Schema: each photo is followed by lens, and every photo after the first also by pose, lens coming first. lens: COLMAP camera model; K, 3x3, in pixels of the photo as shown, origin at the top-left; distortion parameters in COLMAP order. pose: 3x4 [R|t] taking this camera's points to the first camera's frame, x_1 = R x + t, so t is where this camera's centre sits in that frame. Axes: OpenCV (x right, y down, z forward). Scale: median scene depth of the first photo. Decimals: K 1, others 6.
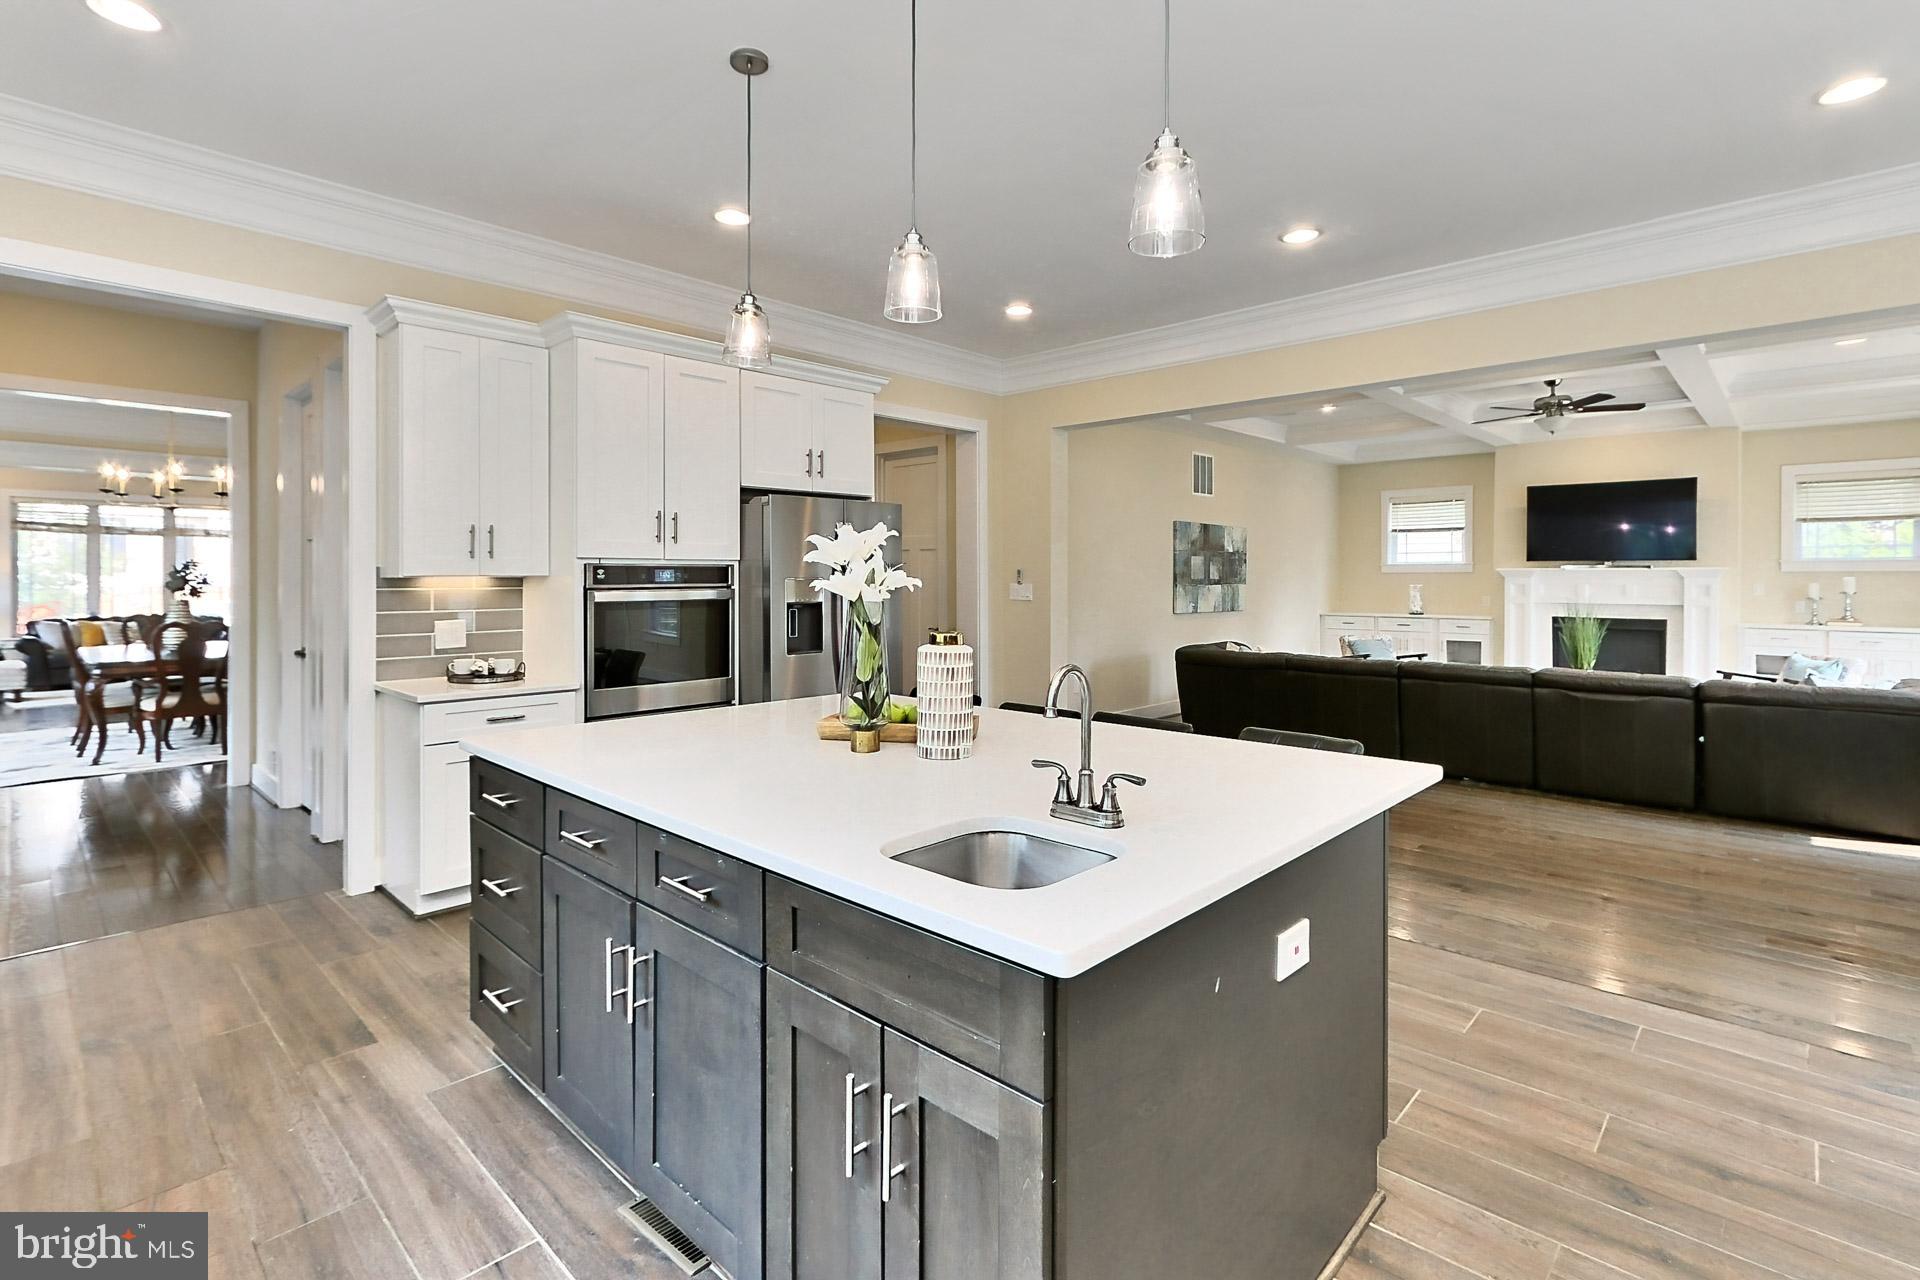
lens RADIAL K [[910.6, 0, 959.3], [0, 910.6, 577.7], [0, 0, 1]] dist [-0.000974, -0.000128]
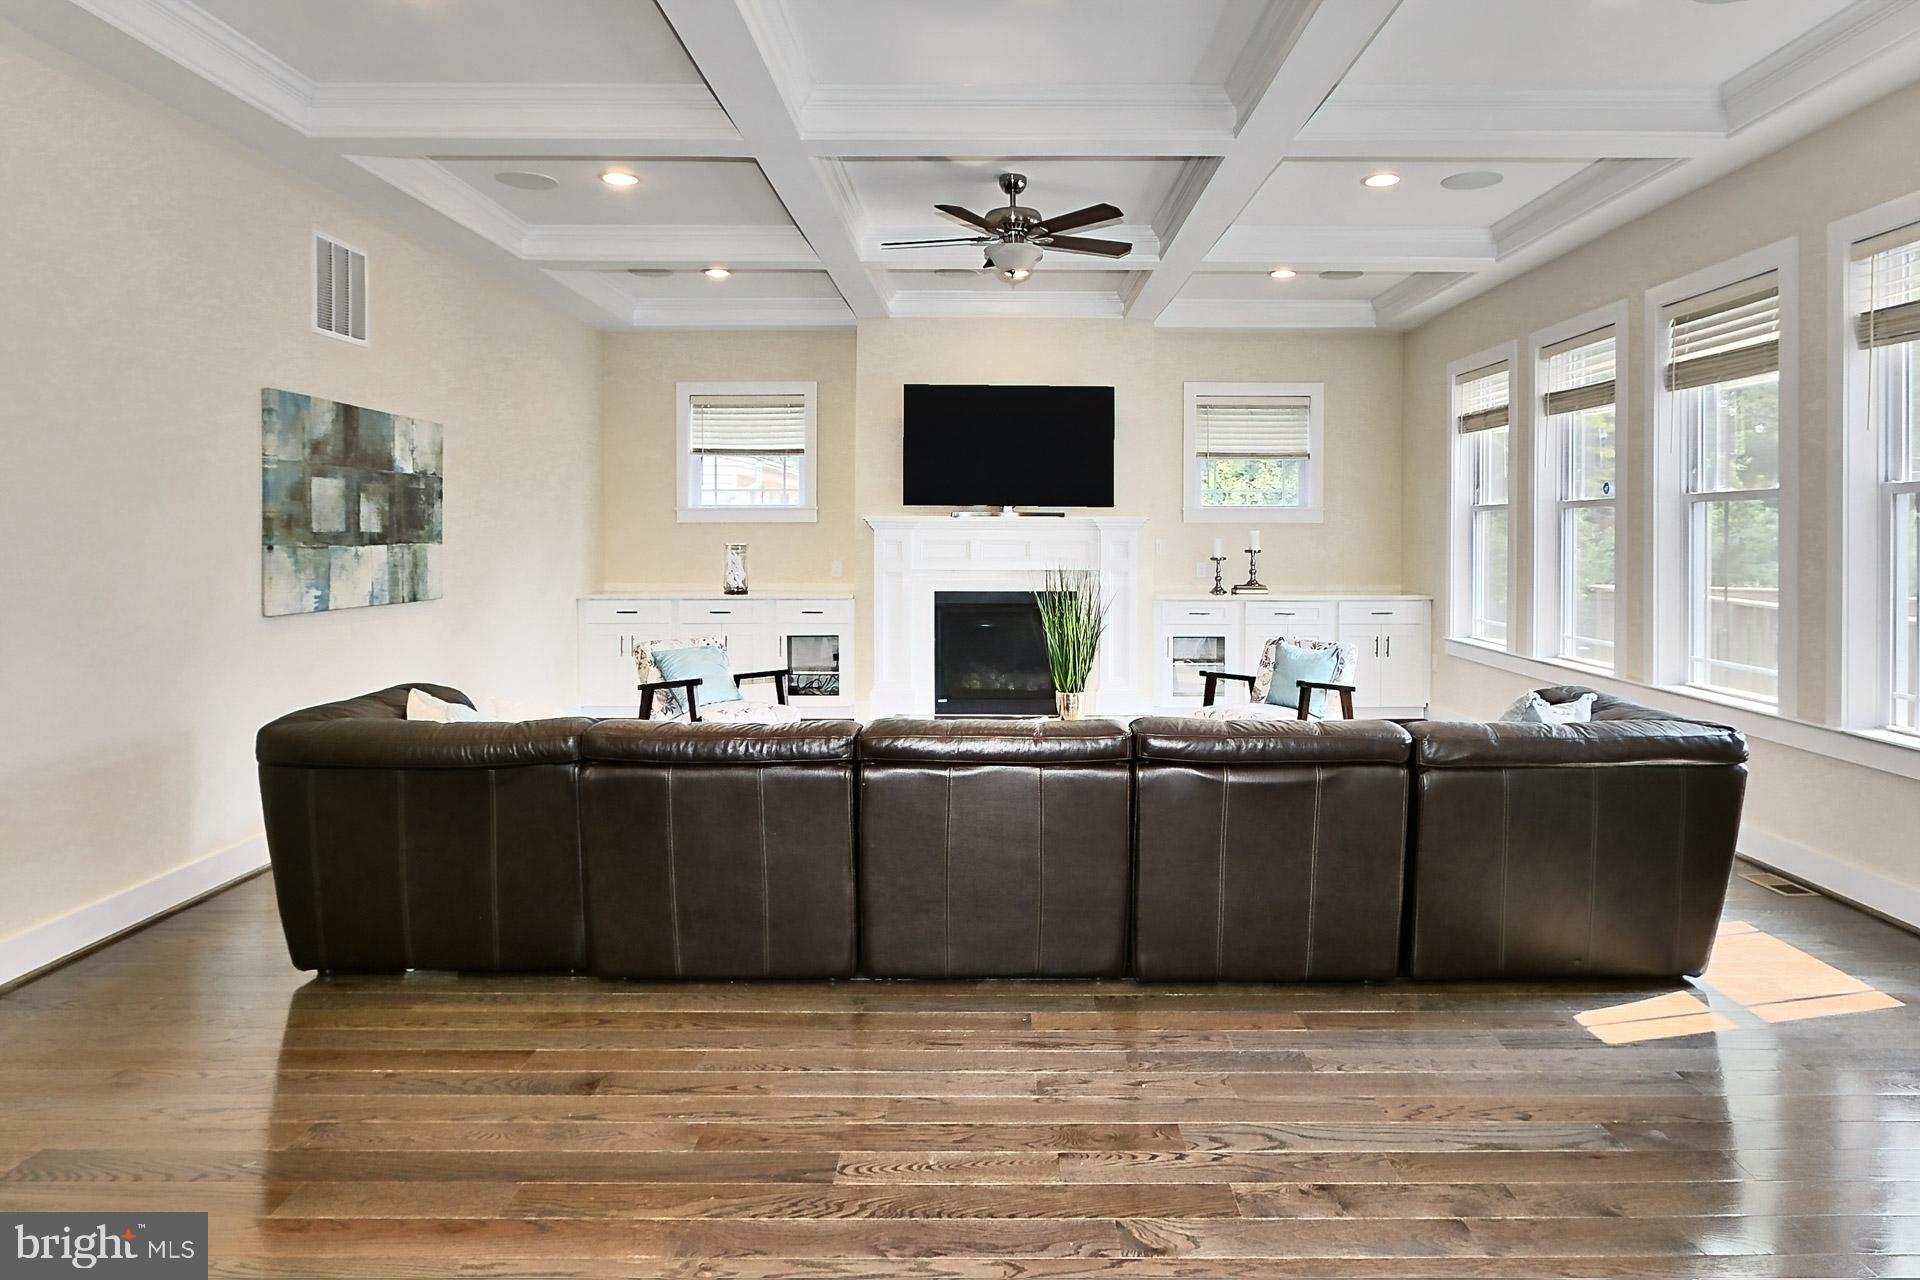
lens RADIAL K [[1184.5, 0, 963.6], [0, 1184.5, 539.8], [0, 0, 1]] dist [-0.002571, -0.000368]
pose [[0.736788, -0.003633, 0.676114, 0.105218], [0.001025, 0.999990, 0.004255, 0.003180], [-0.676123, -0.002442, 0.736785, 0.387373]]
